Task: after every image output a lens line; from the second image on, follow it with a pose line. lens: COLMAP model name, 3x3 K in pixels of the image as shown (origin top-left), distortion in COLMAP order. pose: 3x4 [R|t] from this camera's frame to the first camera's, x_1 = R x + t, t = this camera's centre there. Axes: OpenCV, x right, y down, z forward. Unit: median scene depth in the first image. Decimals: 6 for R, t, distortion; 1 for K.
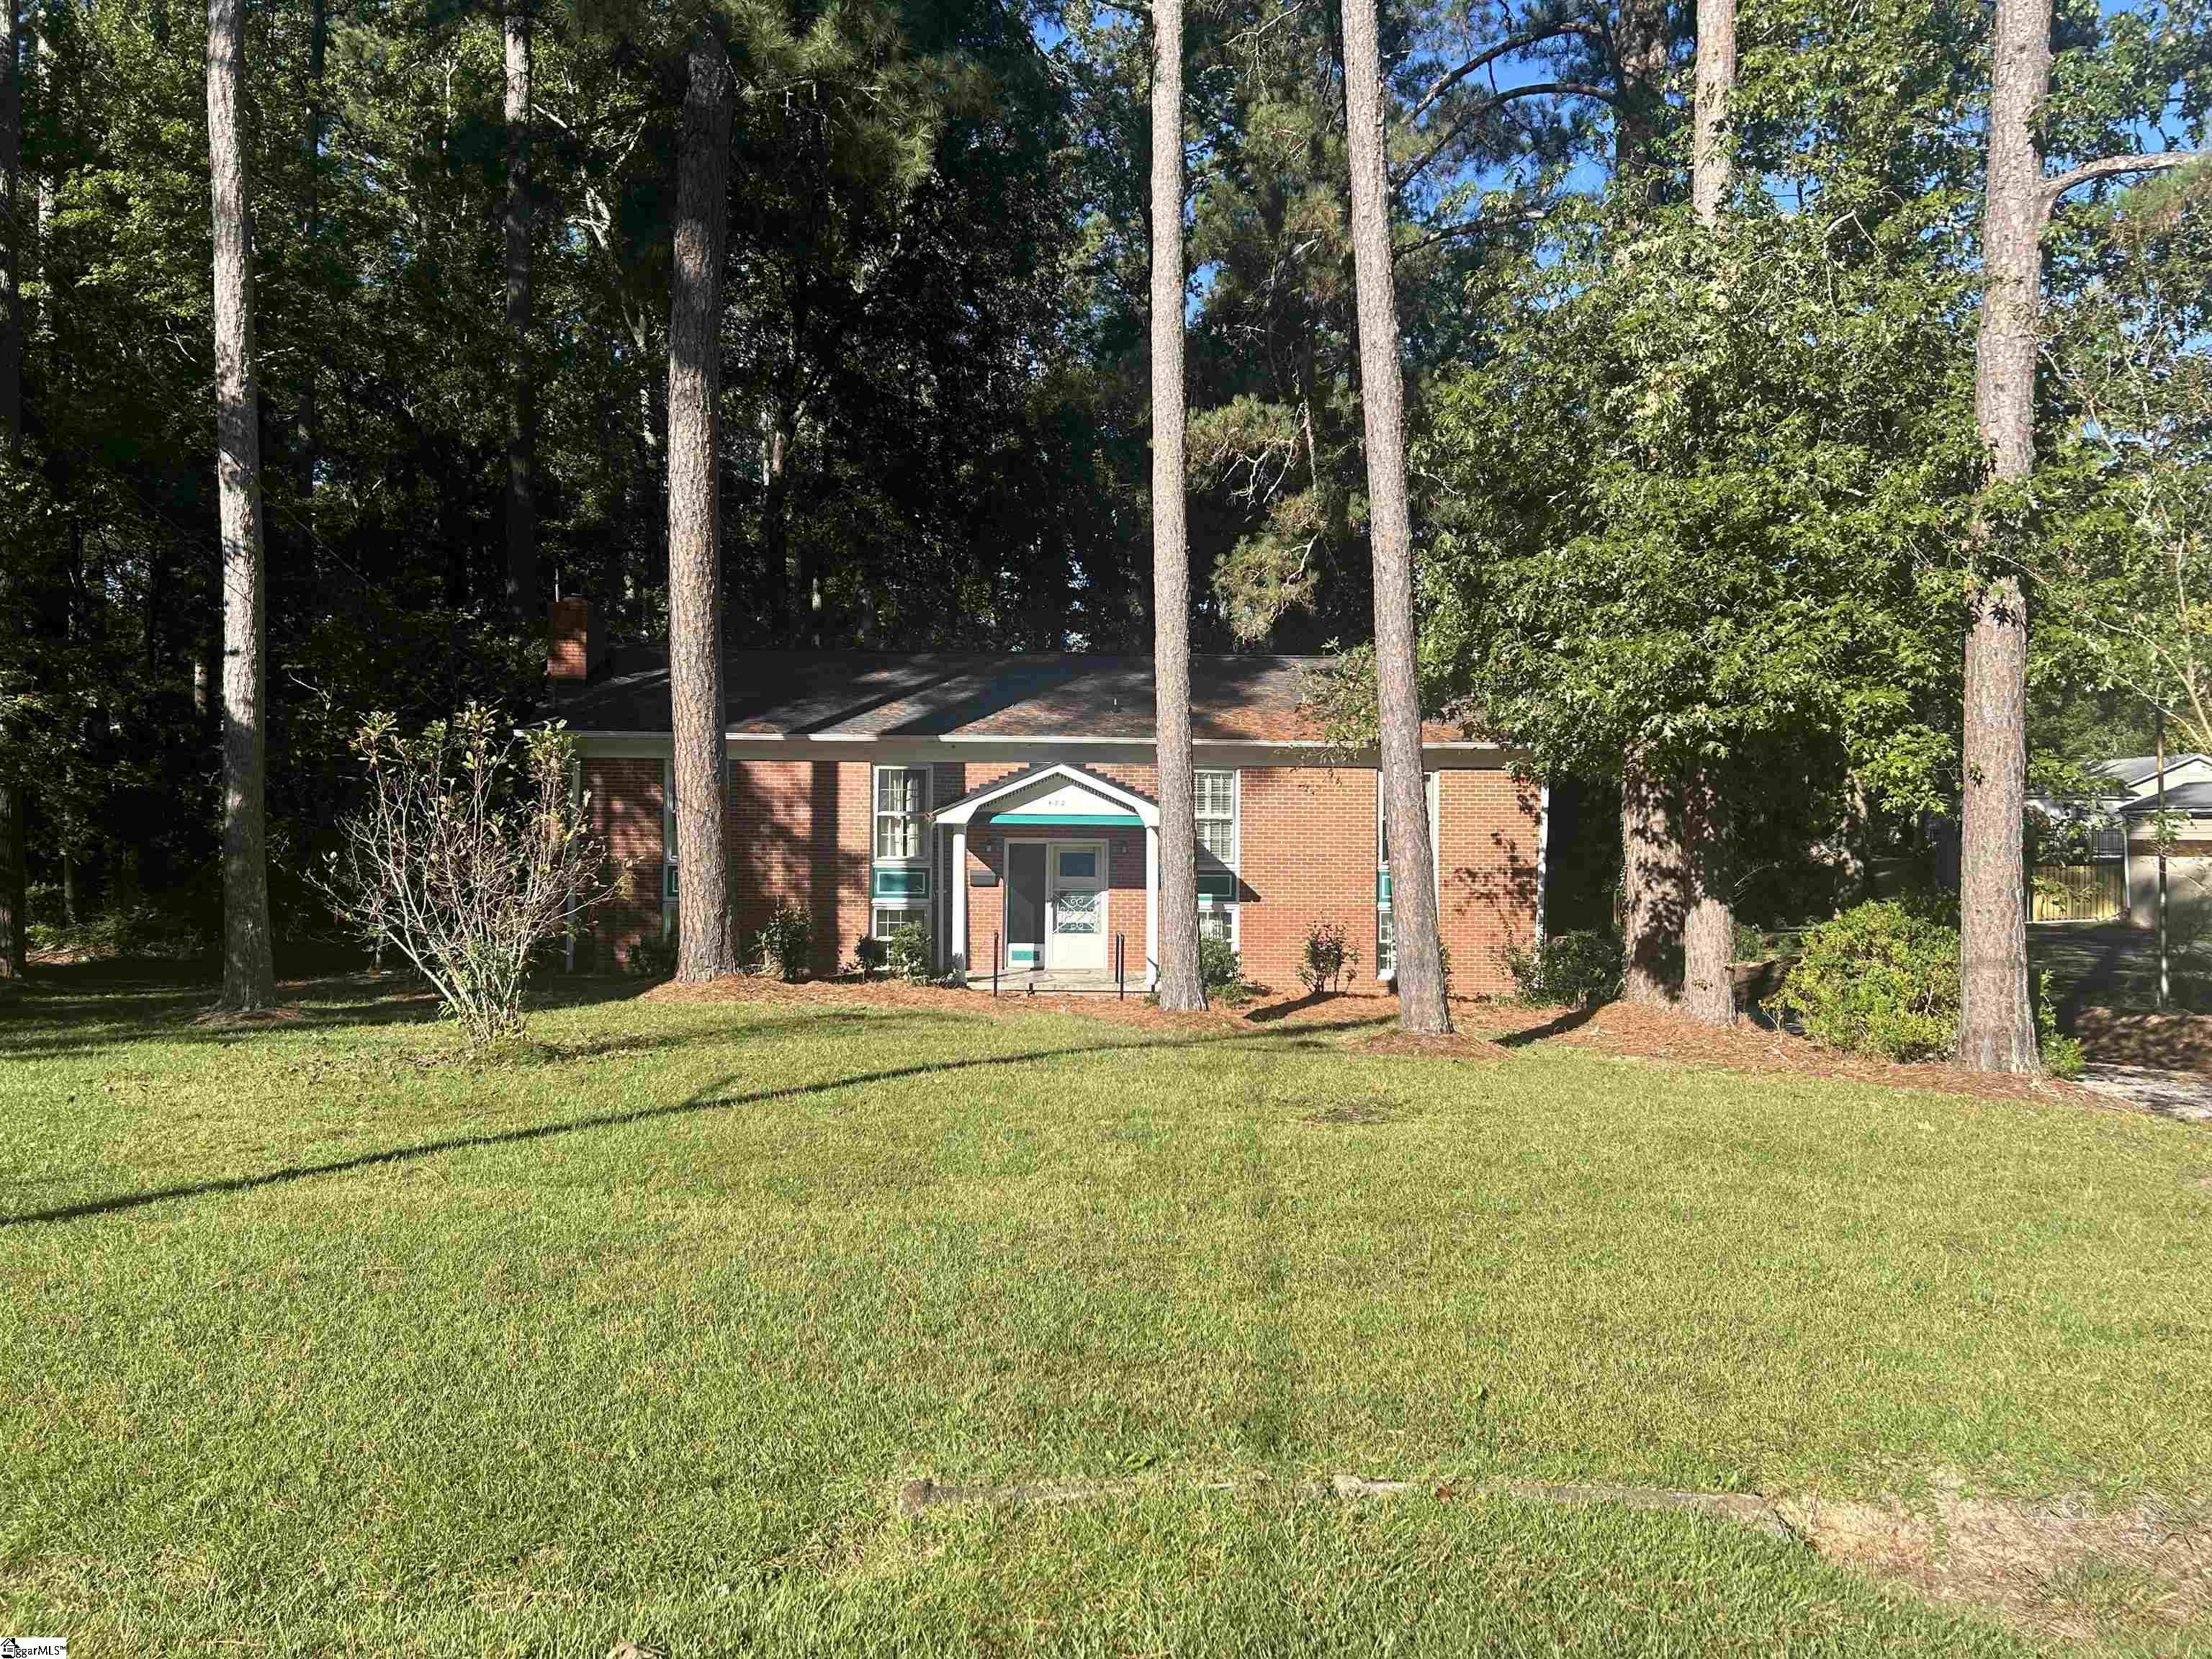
lens RADIAL K [[1706.2, 0, 1102.3], [0, 1706.2, 793.8], [0, 0, 1]] dist [0.041357, -0.007077]
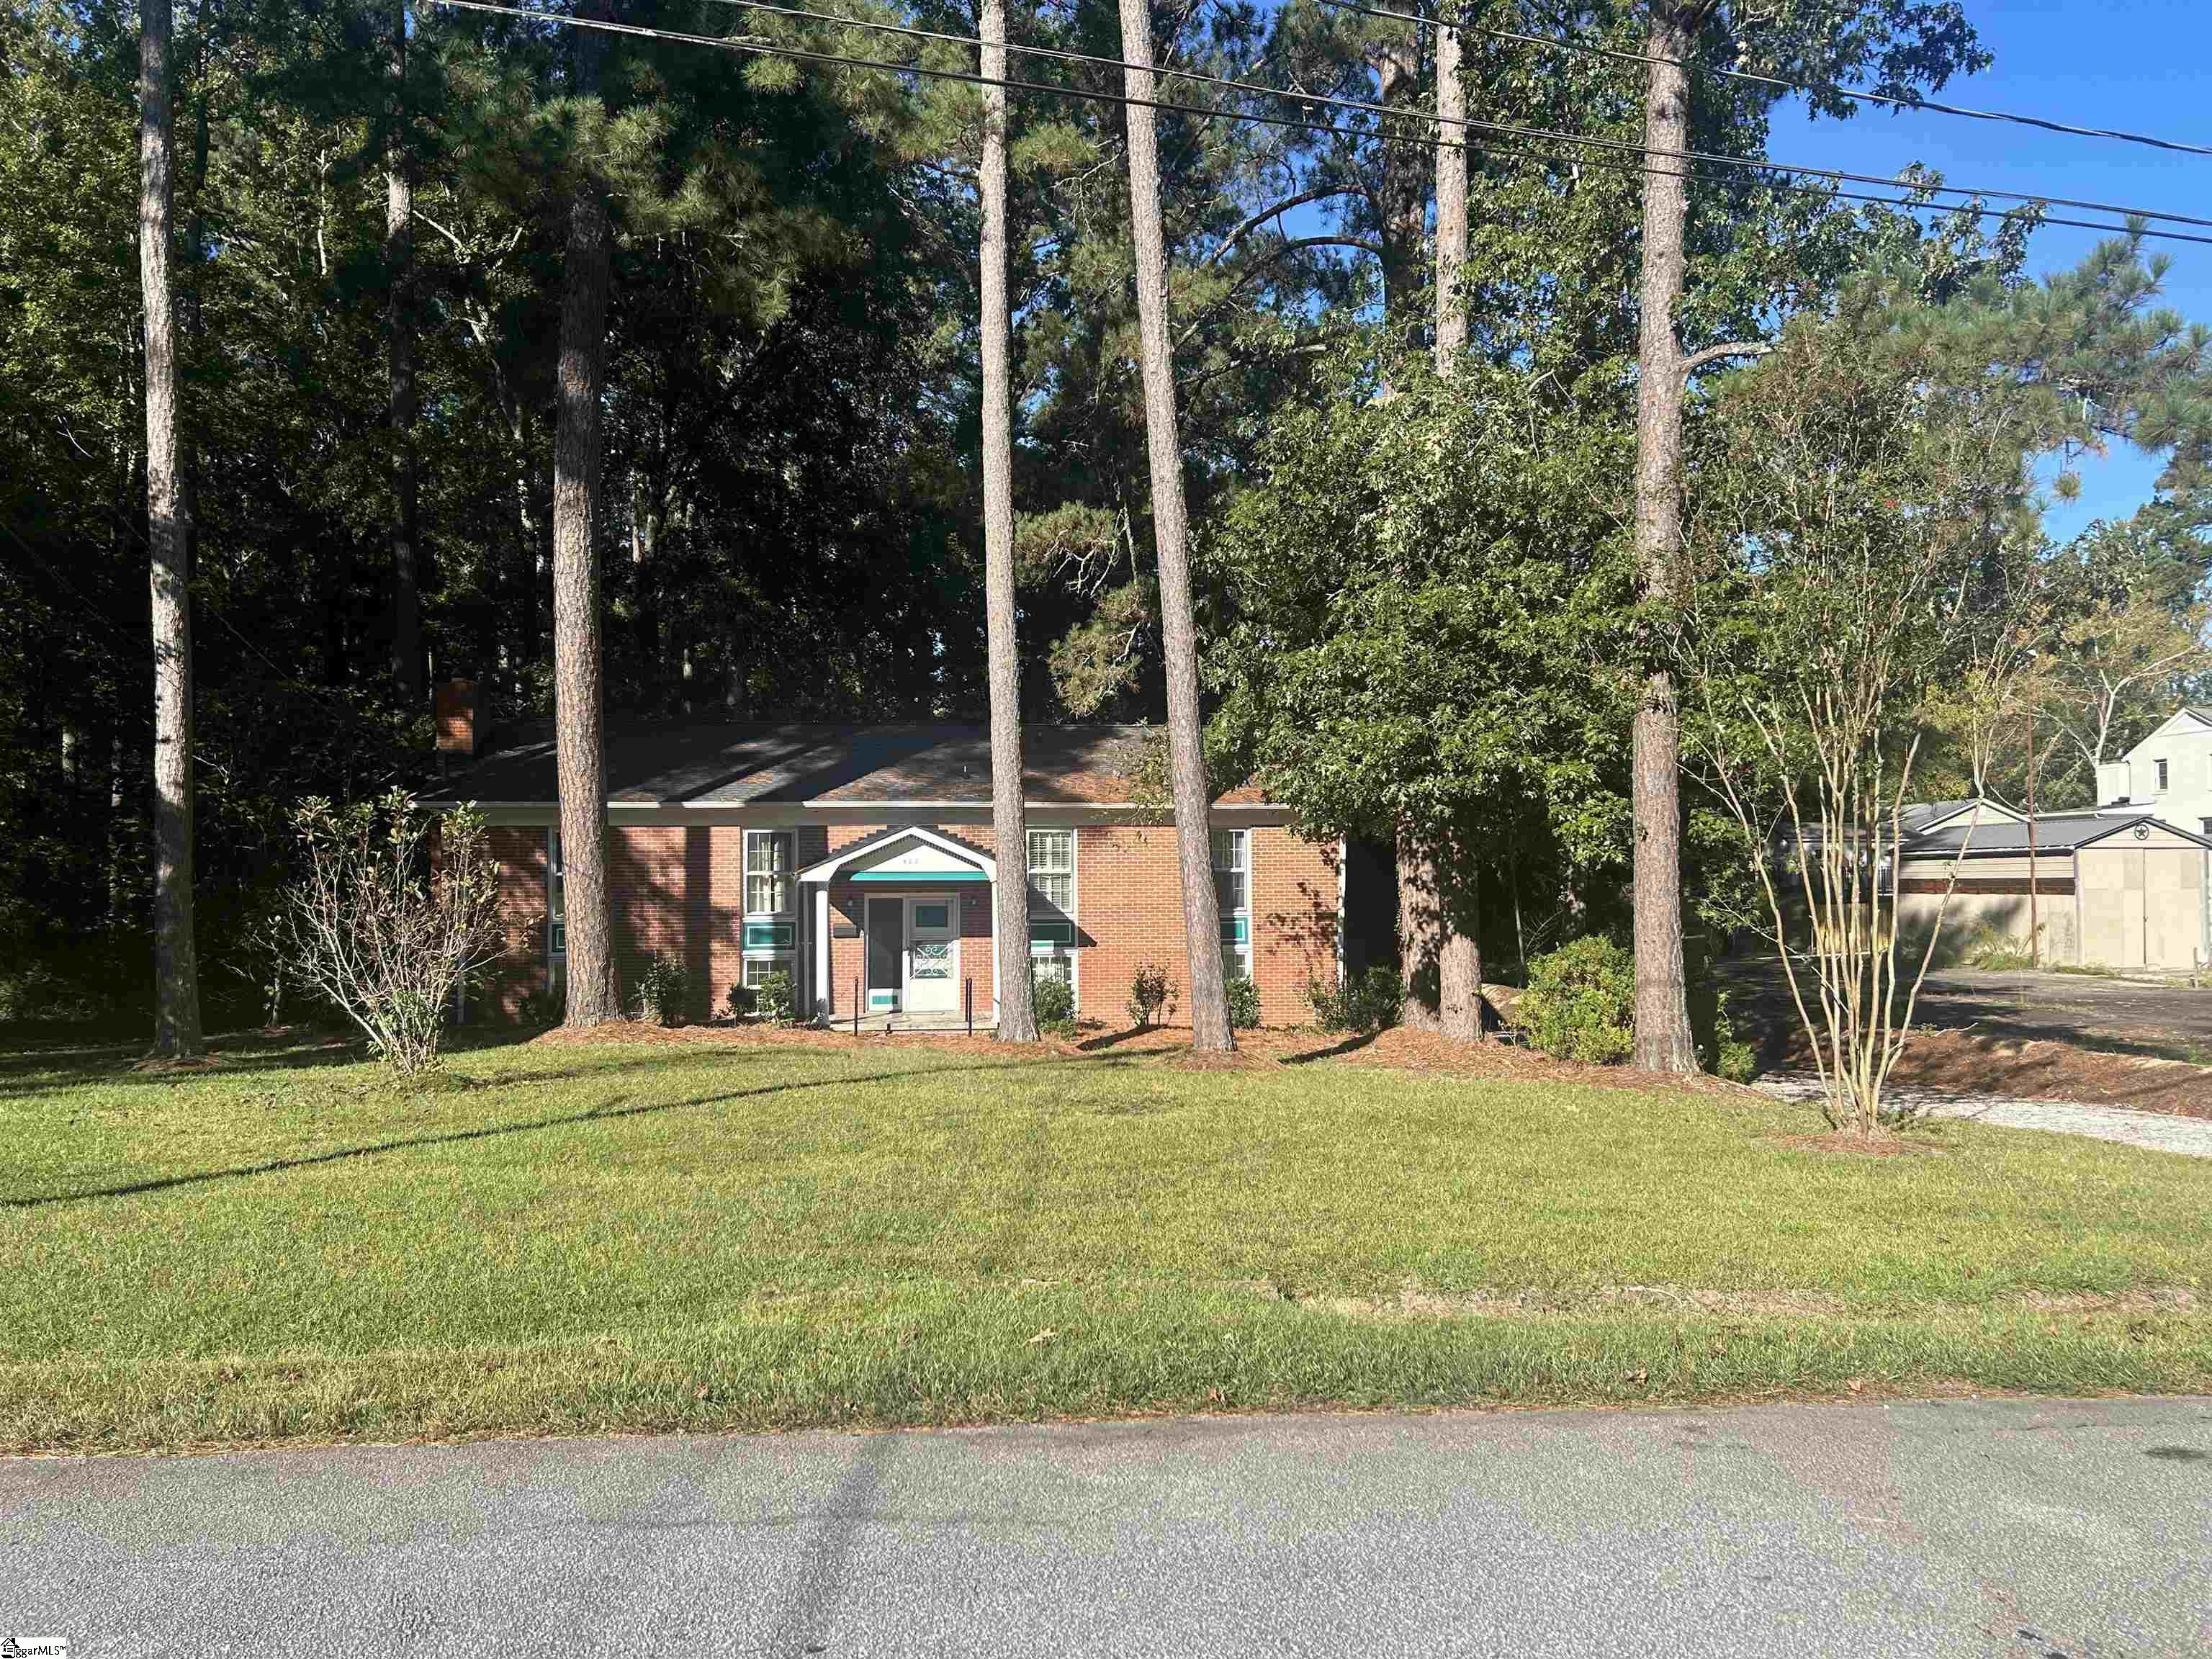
lens RADIAL K [[1648.3, 0, 1102.3], [0, 1648.3, 817.8], [0, 0, 1]] dist [0.073770, -0.080597]
pose [[0.996797, -0.011436, 0.079149, 0.016693], [0.012835, 0.999770, -0.017196, -0.003838], [-0.078934, 0.018157, 0.996714, -0.111054]]
